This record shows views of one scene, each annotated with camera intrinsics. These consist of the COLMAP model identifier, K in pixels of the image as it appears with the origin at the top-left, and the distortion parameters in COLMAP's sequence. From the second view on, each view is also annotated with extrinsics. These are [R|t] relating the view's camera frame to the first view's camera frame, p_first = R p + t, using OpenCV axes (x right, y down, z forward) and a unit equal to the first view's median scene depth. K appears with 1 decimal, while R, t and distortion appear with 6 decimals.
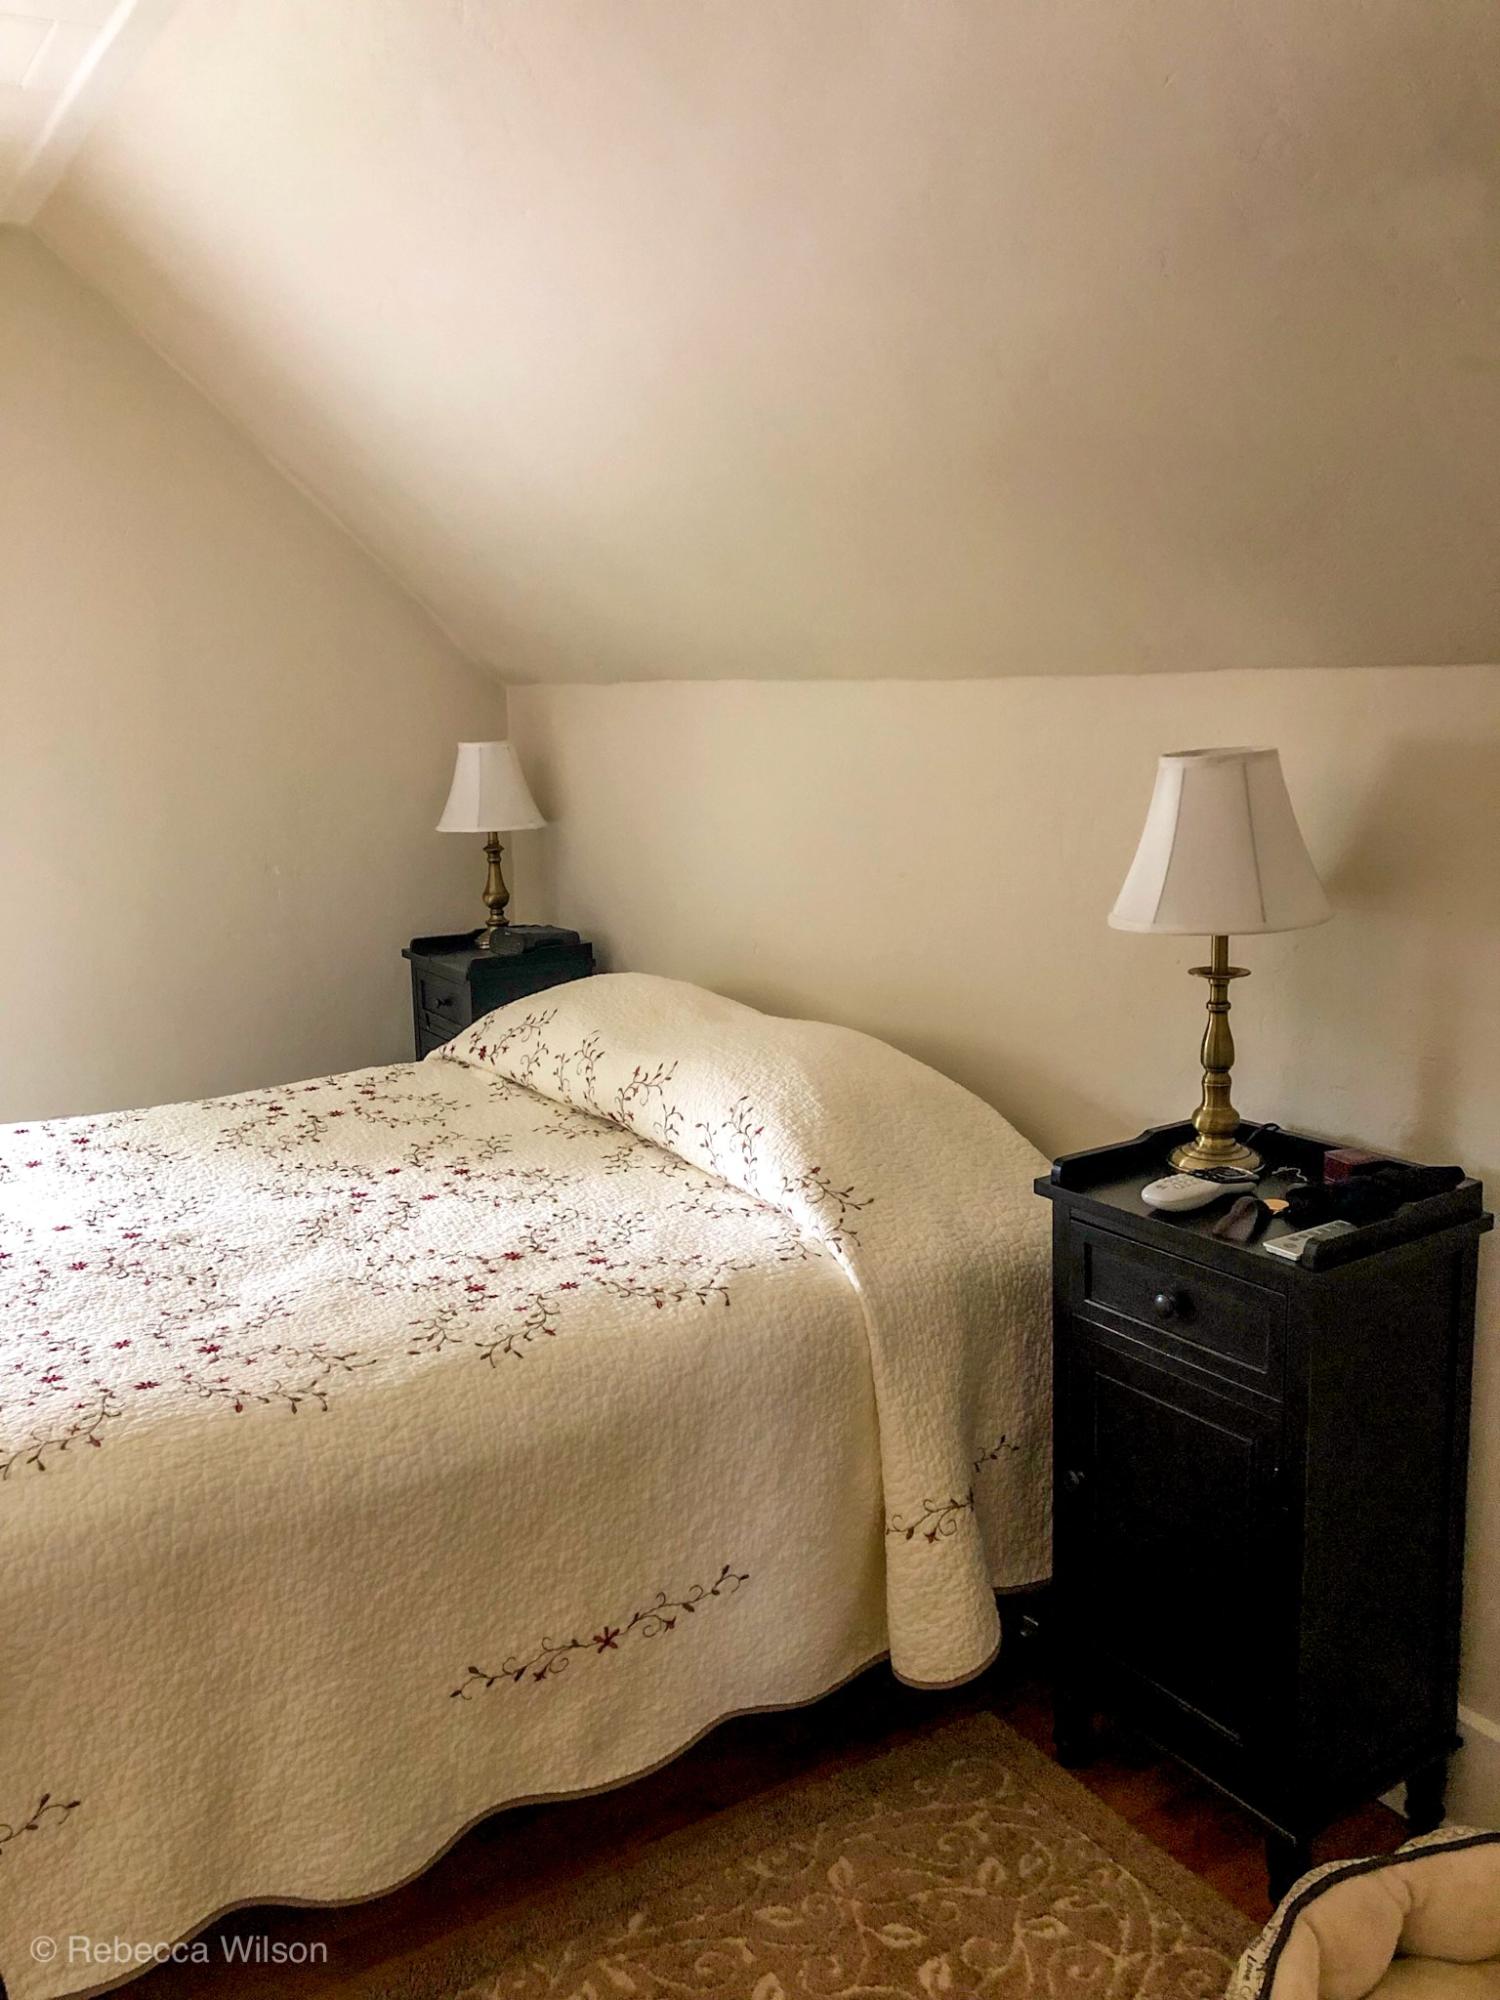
lens RADIAL K [[1655.8, 0, 751.2], [0, 1655.8, 999.9], [0, 0, 1]] dist [0.071225, -0.030883]
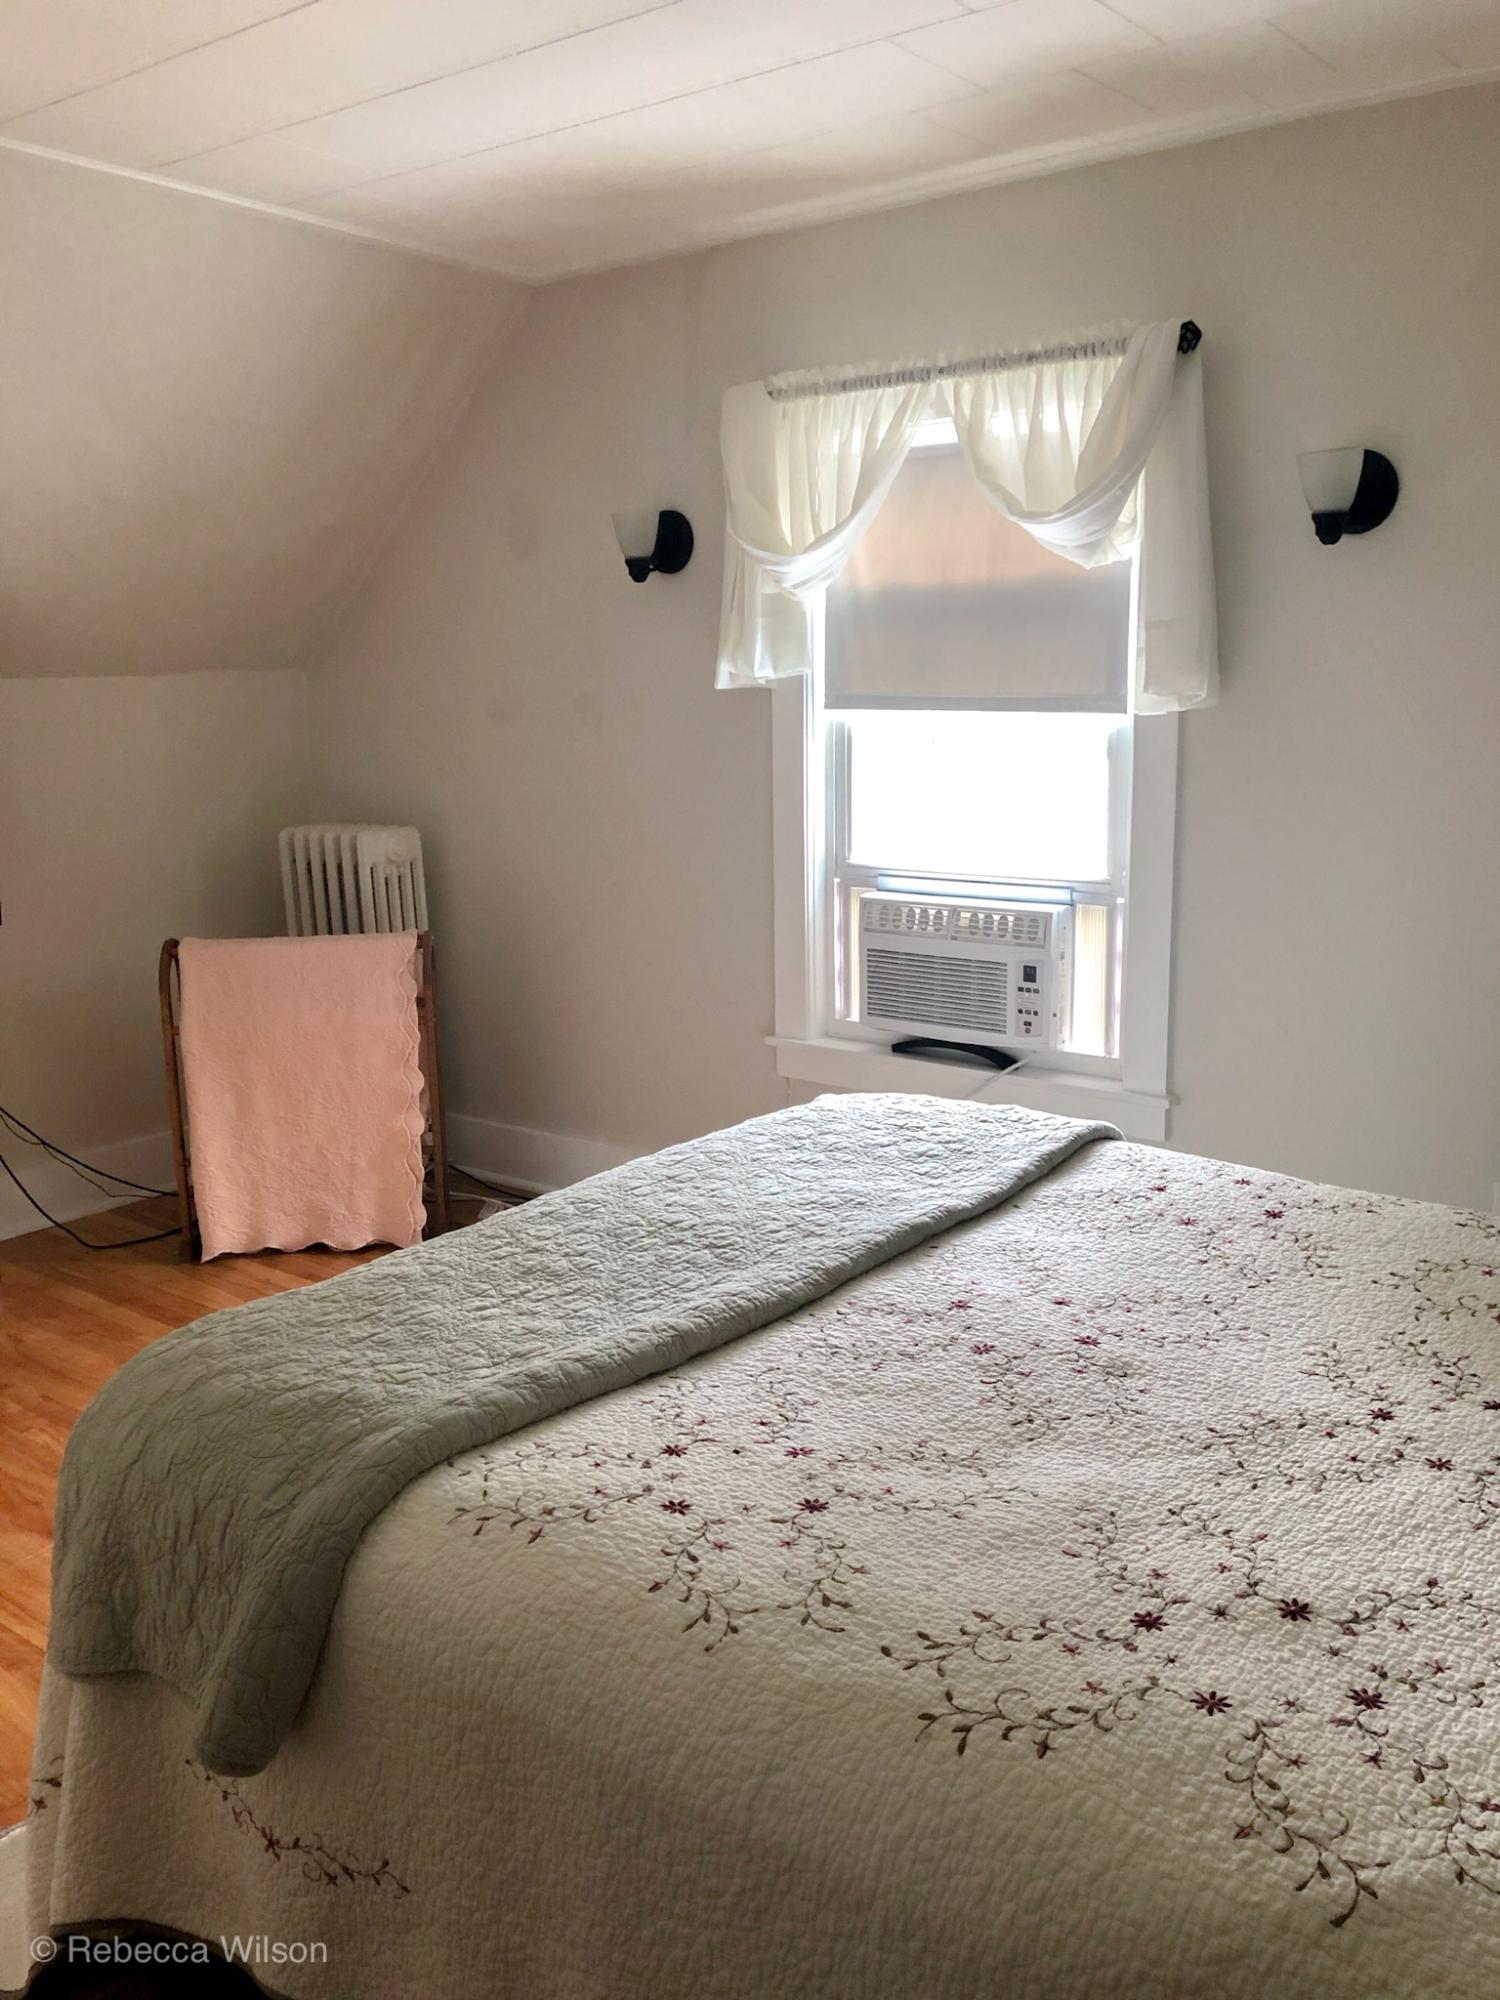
lens RADIAL K [[1655.8, 0, 752.2], [0, 1655.8, 1004.6], [0, 0, 1]] dist [0.071225, -0.030883]
pose [[0.338184, 0.188608, -0.921986, 0.332111], [-0.151416, 0.977852, 0.144497, -0.127349], [0.928819, 0.090737, 0.359252, 0.616544]]
